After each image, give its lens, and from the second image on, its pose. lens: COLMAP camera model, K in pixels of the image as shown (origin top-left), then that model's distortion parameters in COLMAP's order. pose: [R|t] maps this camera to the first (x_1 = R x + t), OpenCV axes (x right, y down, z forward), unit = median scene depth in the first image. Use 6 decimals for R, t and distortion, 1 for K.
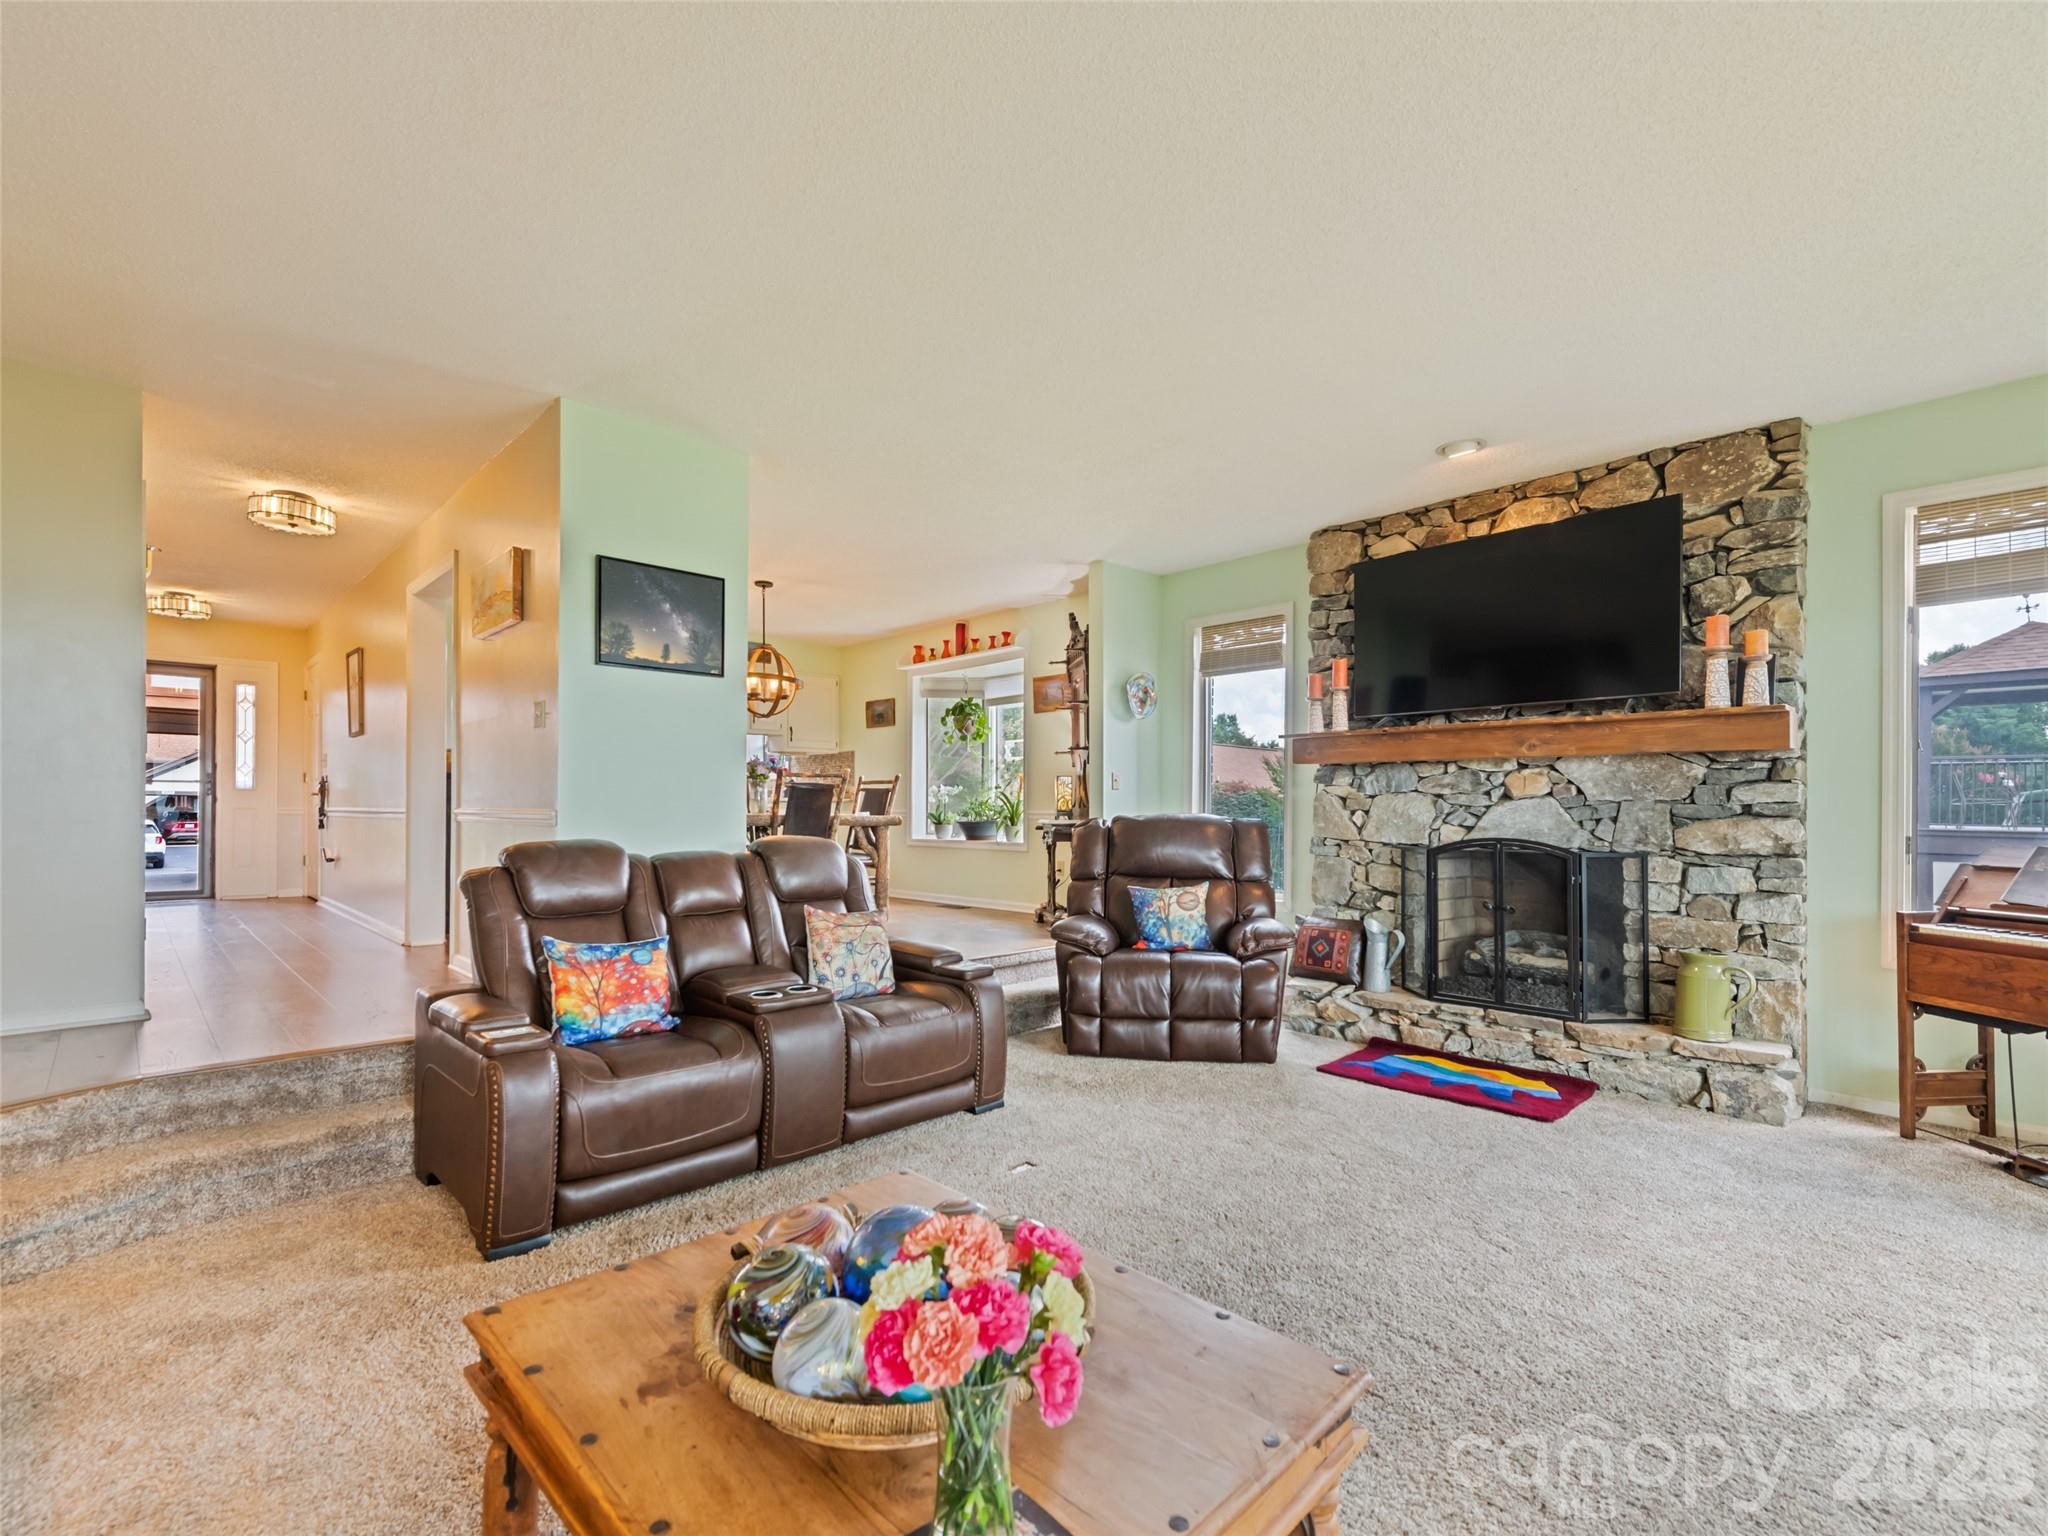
lens RADIAL K [[918.9, 0, 1021.3], [0, 918.9, 805.6], [0, 0, 1]] dist [0.000733, 0.000015]
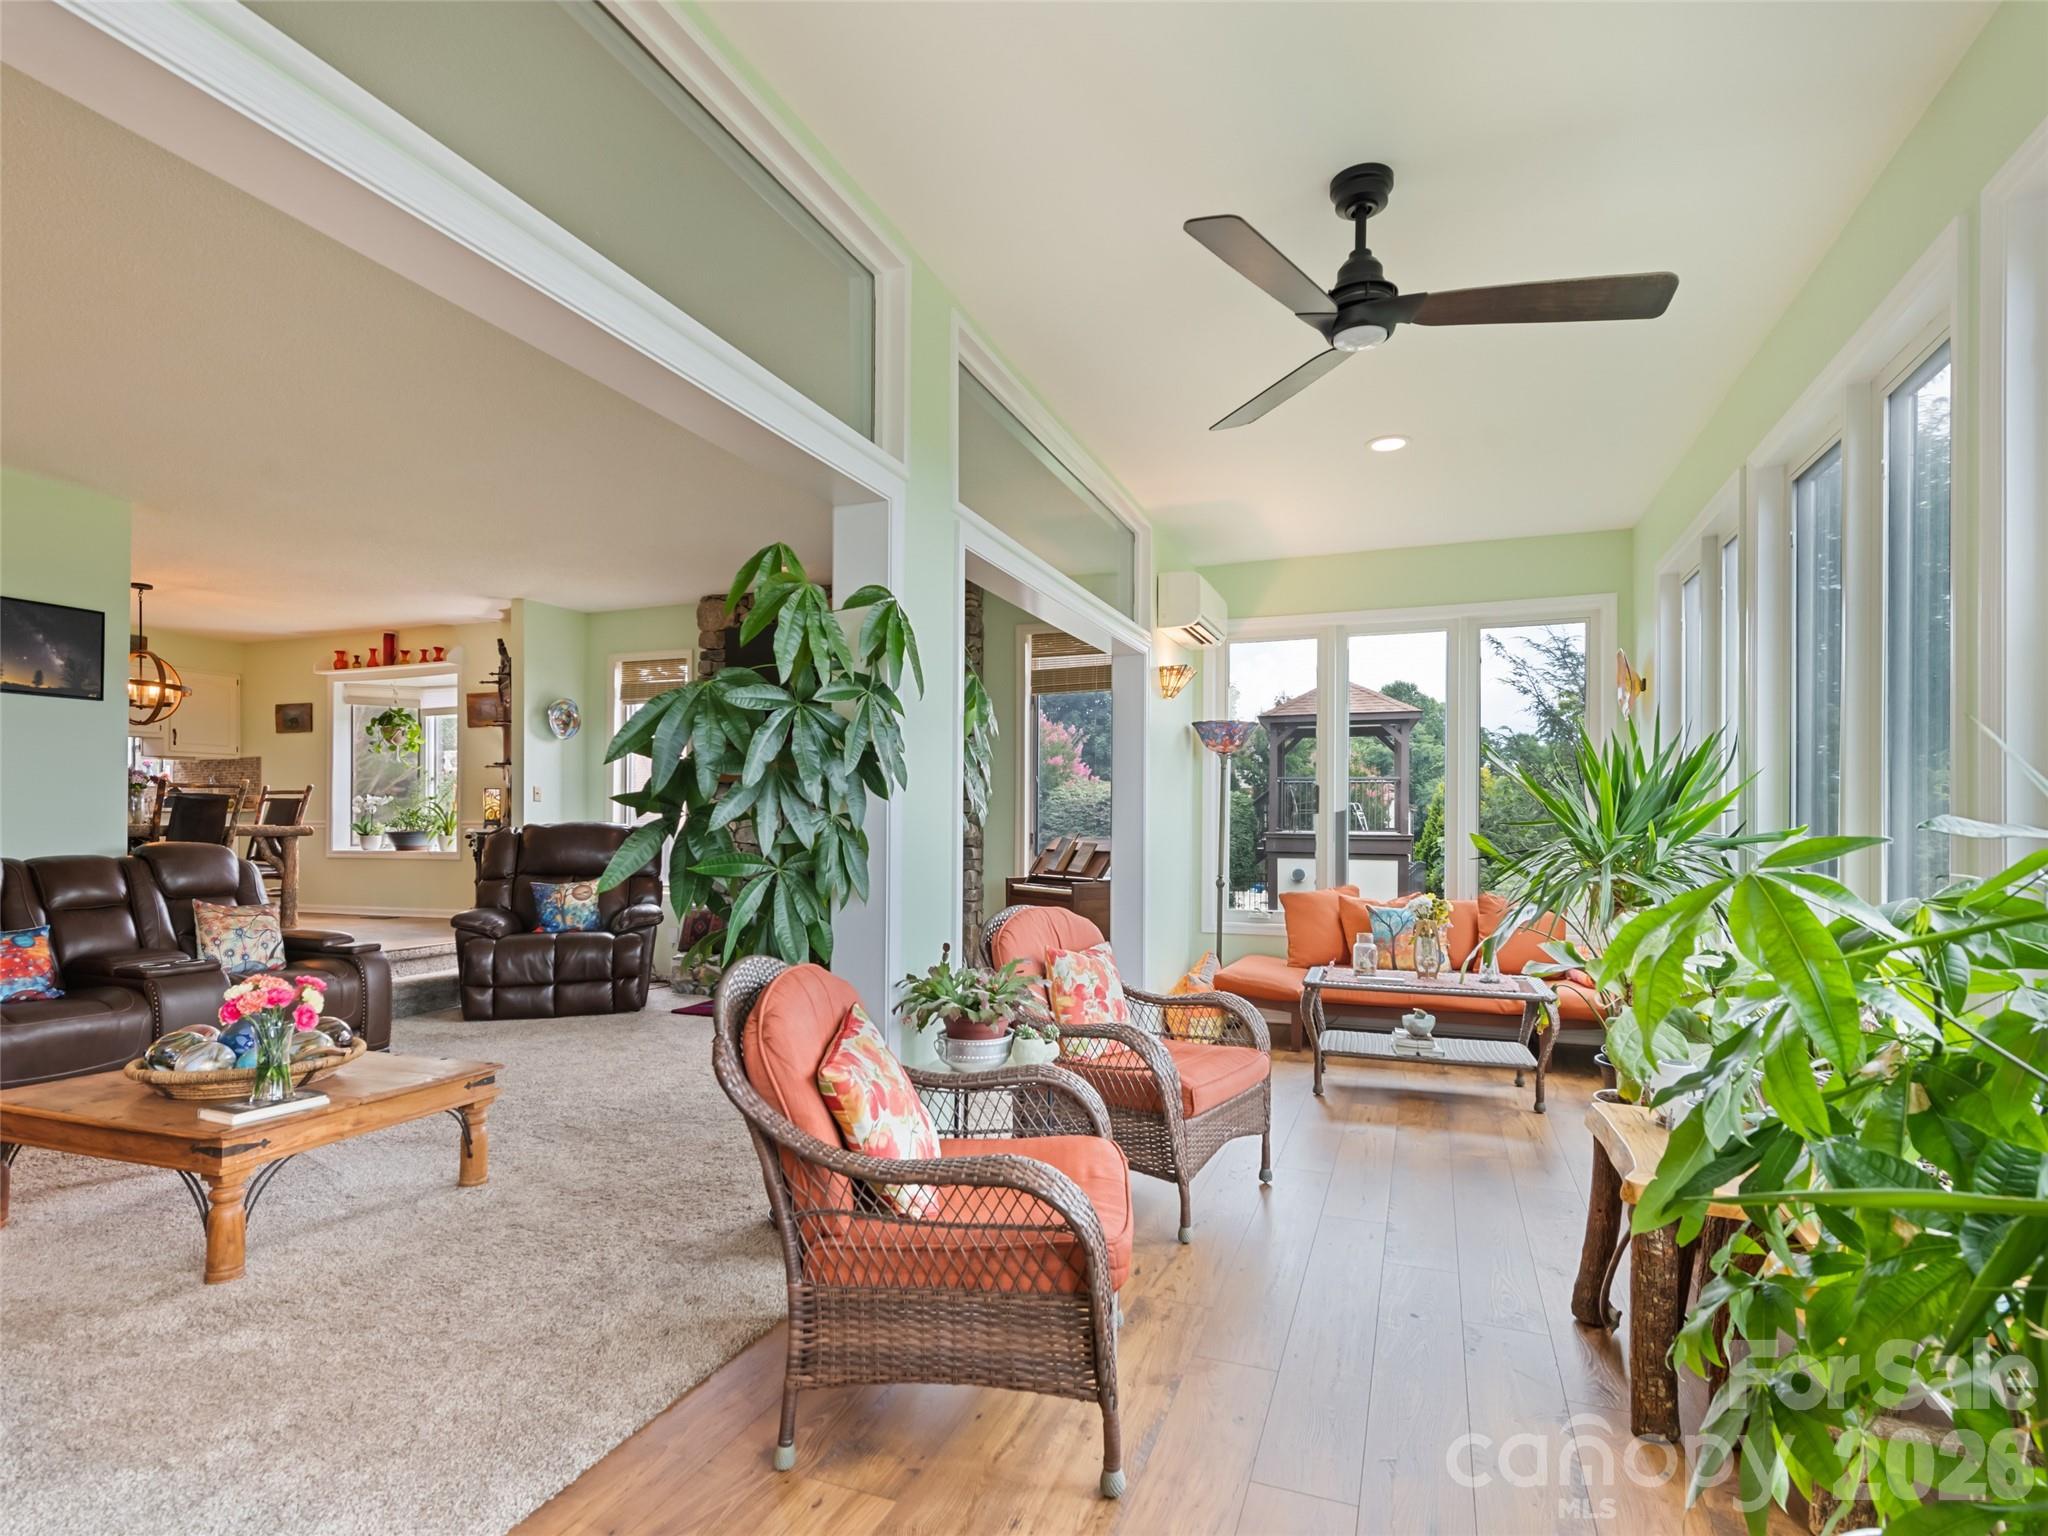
lens RADIAL K [[1043.9, 0, 1037.2], [0, 1043.9, 807.2], [0, 0, 1]] dist [0.002685, -0.001835]
pose [[0.901114, 0.001825, 0.433579, 0.135180], [0.001749, 0.999968, -0.007844, 0.001224], [-0.433579, 0.007827, 0.901082, -0.577632]]
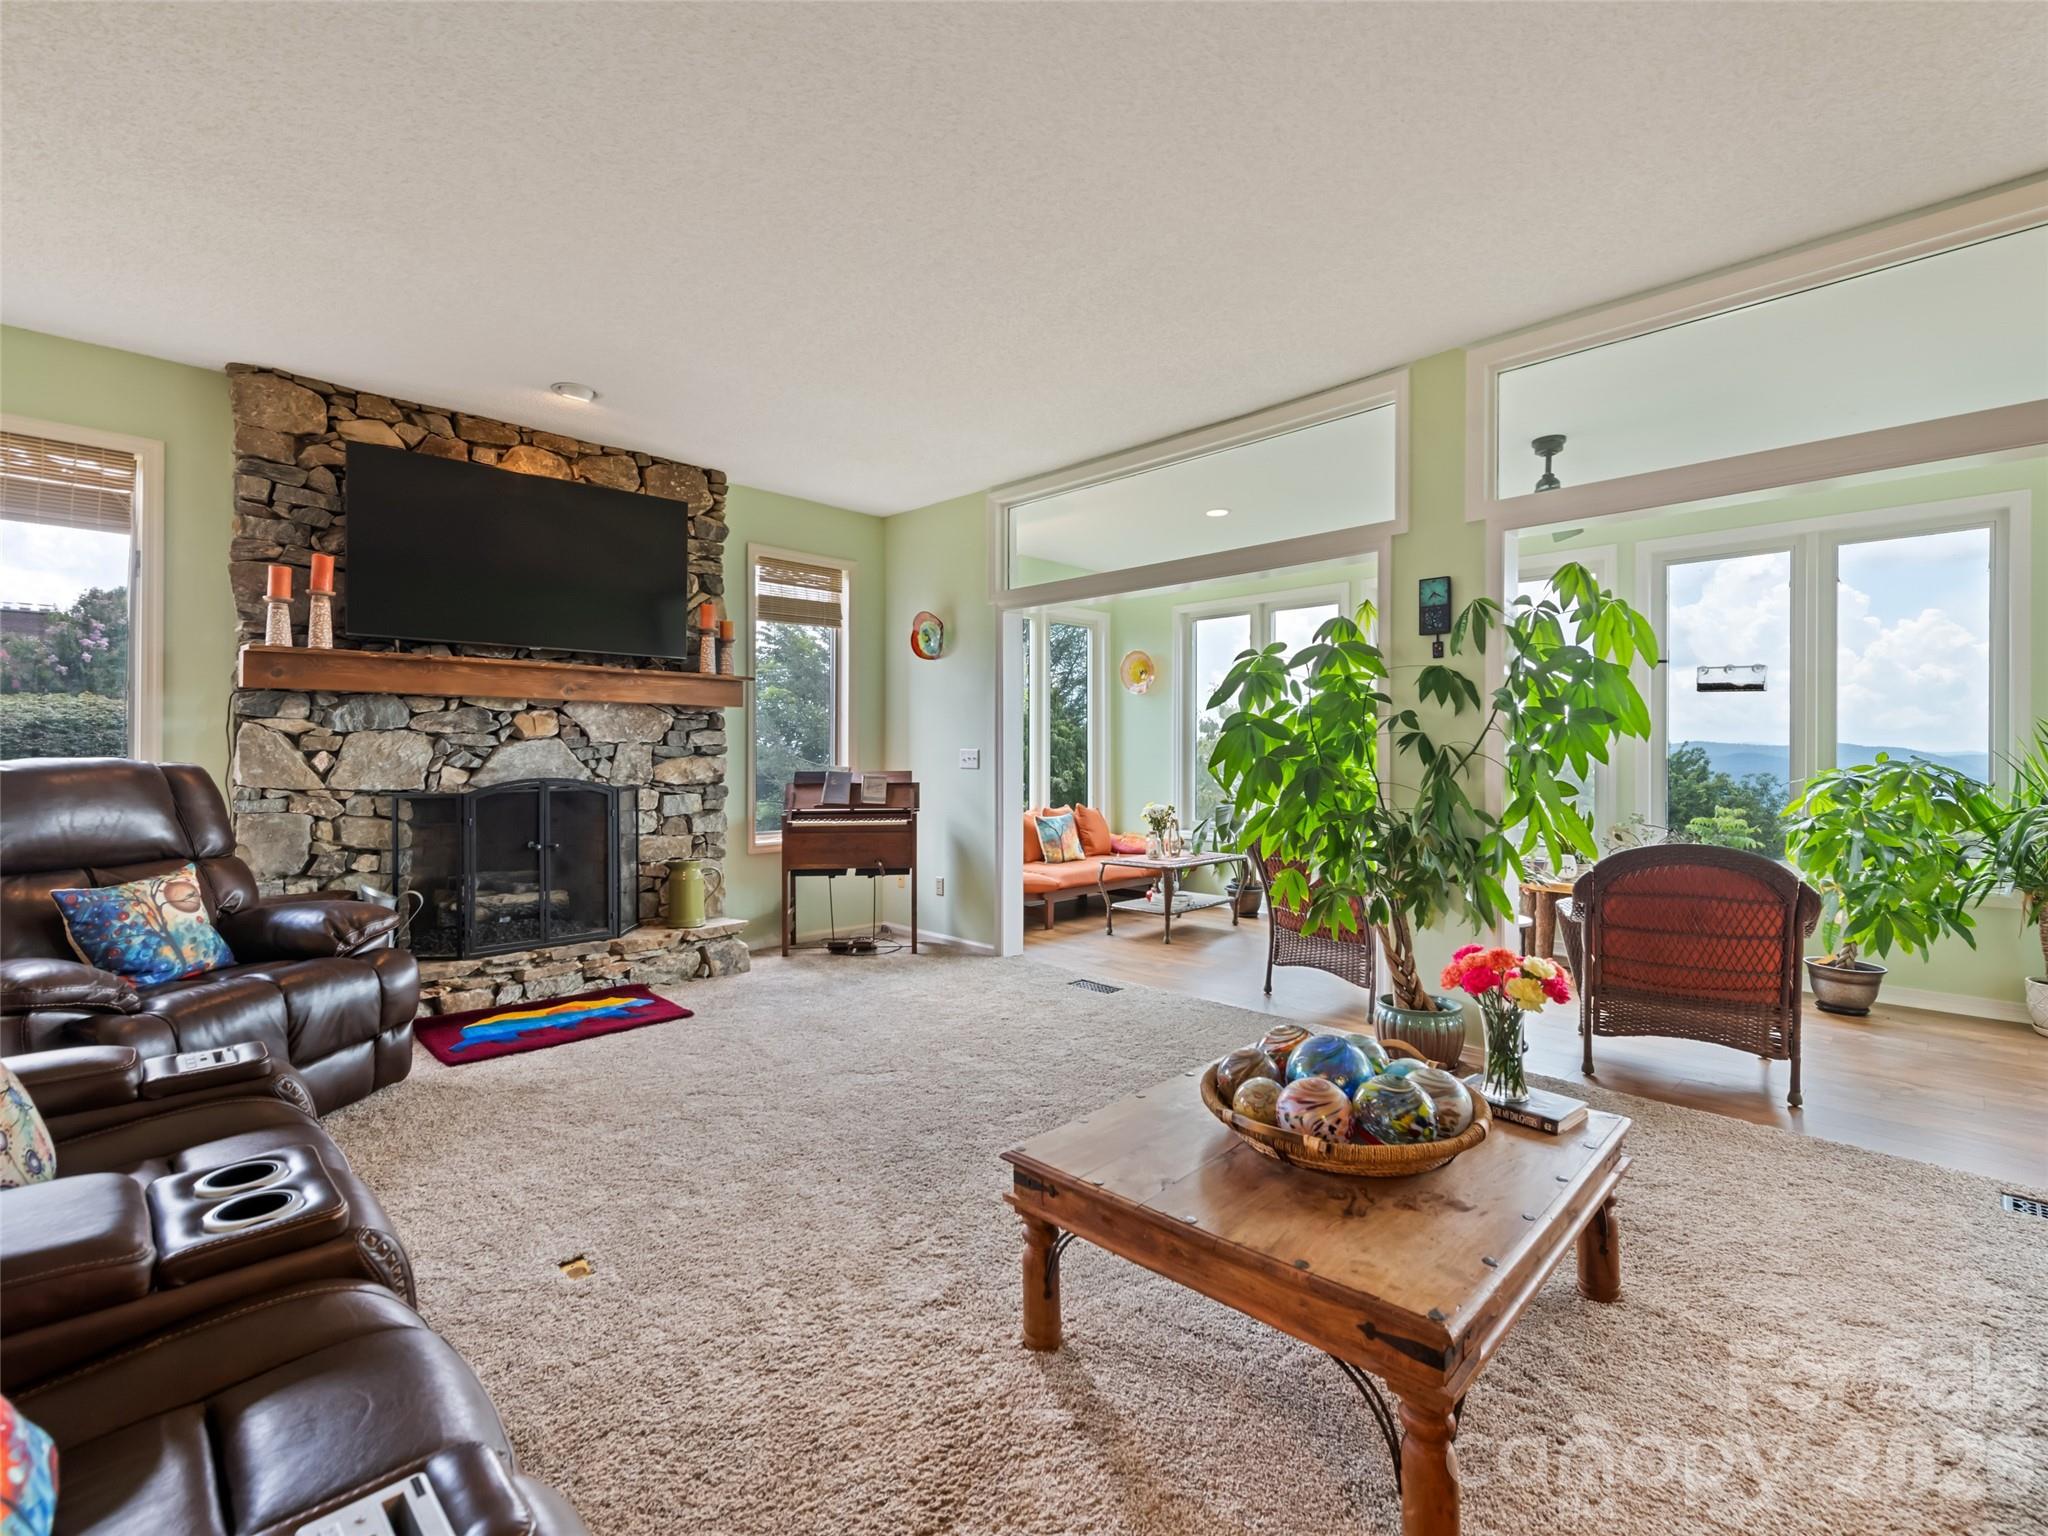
lens RADIAL K [[915.9, 0, 1024.0], [0, 915.9, 752.7], [0, 0, 1]] dist [-0.001743, -0.000286]
pose [[-0.017899, -0.001982, 0.999838, -0.489701], [-0.002697, 0.999994, 0.001934, 0.003823], [-0.999836, -0.002662, -0.017904, 0.481955]]
